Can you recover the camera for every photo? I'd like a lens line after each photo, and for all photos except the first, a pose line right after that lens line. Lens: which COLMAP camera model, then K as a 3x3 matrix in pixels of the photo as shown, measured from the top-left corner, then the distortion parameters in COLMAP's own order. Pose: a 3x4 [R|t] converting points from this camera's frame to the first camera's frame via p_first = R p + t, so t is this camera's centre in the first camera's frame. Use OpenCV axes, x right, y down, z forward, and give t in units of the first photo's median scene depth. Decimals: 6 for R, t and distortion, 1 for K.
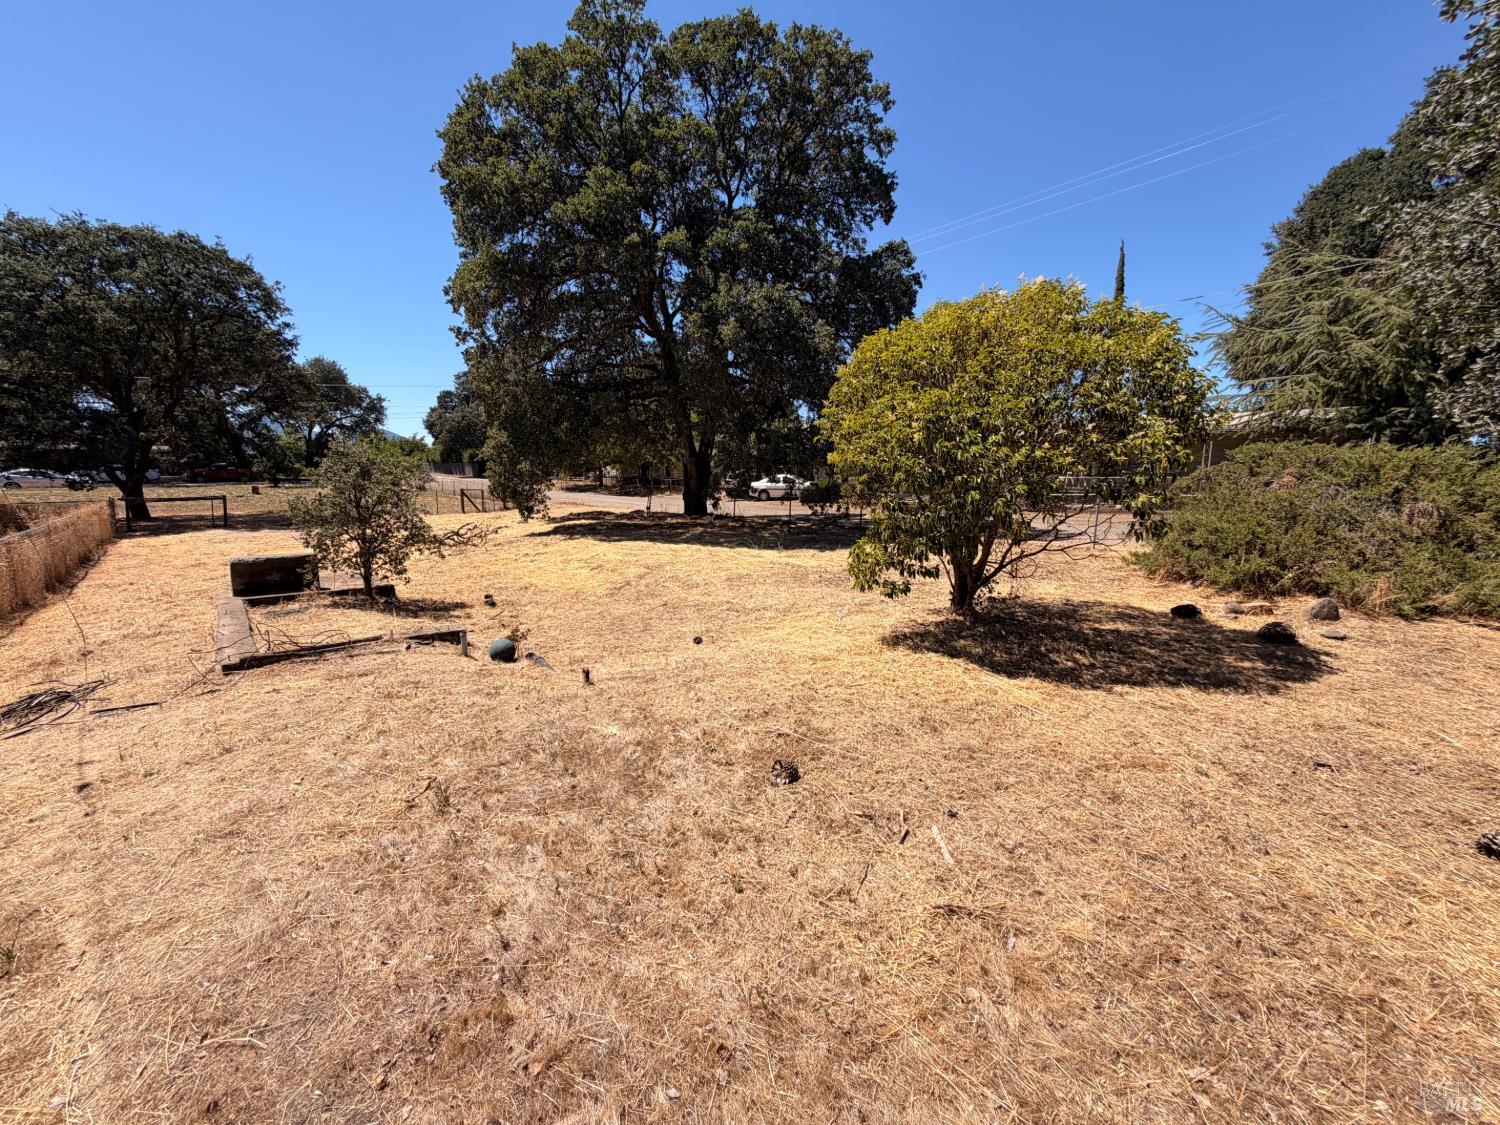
lens RADIAL K [[601.8, 0, 750.3], [0, 601.8, 561.4], [0, 0, 1]] dist [-0.002565, -0.000344]
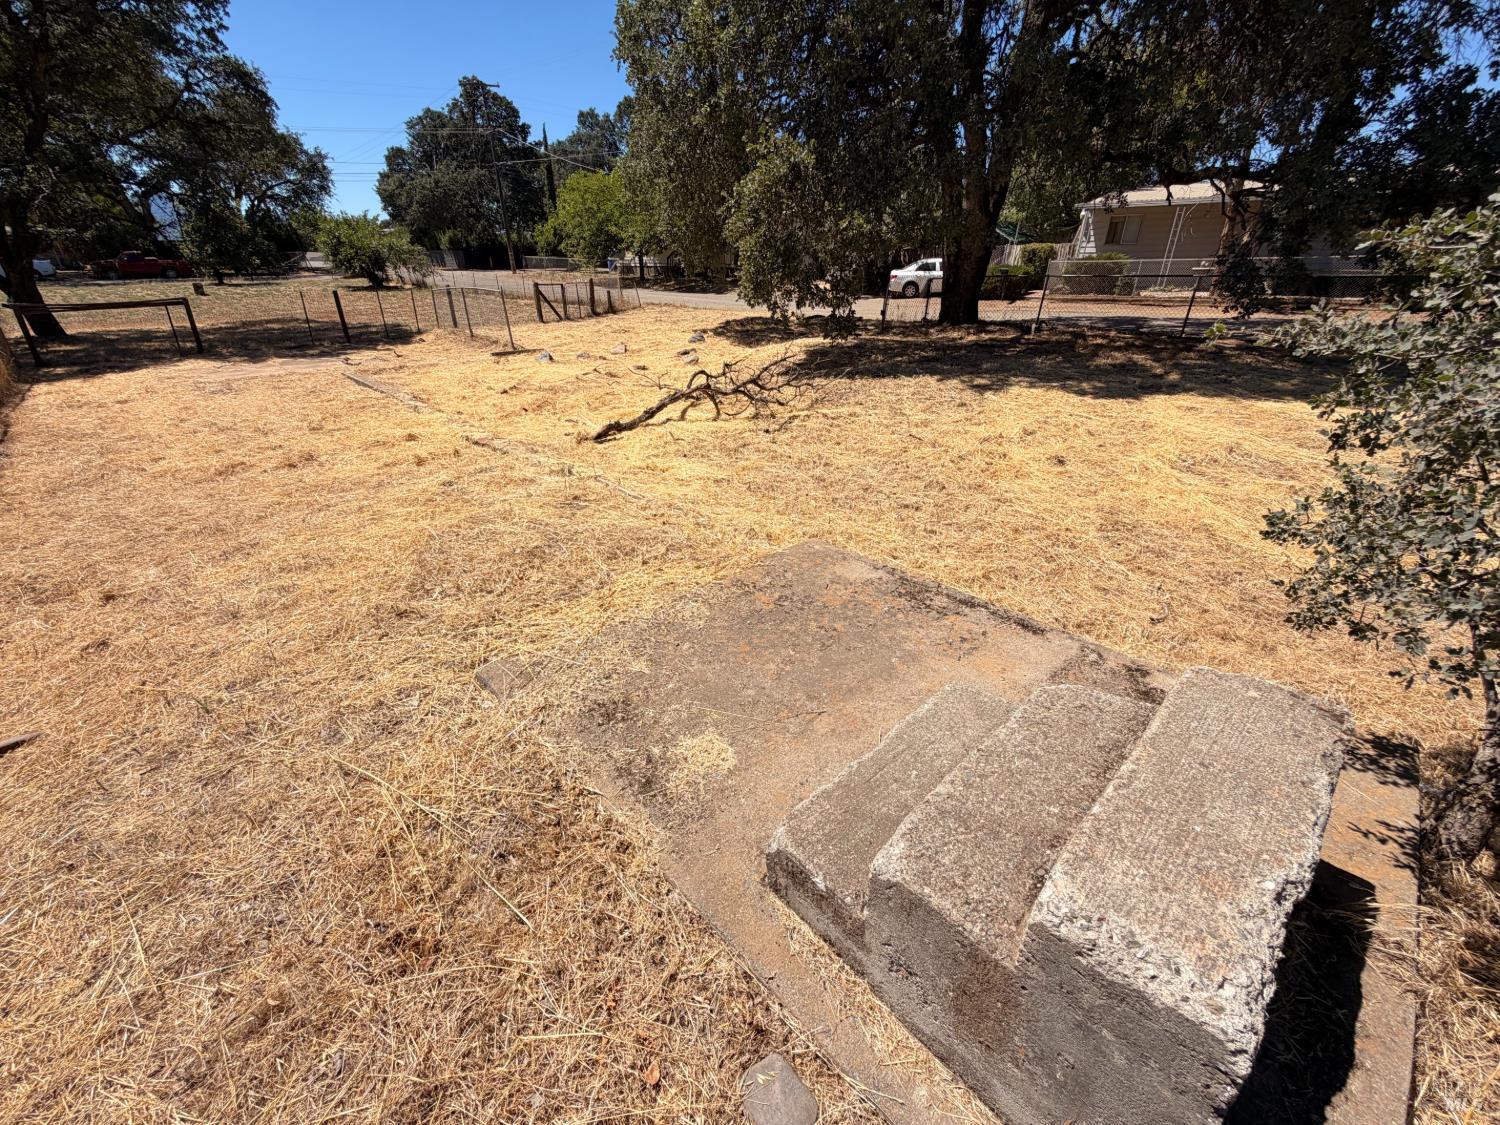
lens RADIAL K [[601.8, 0, 749.6], [0, 601.8, 564.0], [0, 0, 1]] dist [-0.002565, -0.000344]
pose [[0.999249, -0.023074, 0.031113, -0.201006], [0.012299, 0.950648, 0.310029, -0.021286], [-0.036732, -0.309413, 0.950218, 0.196700]]
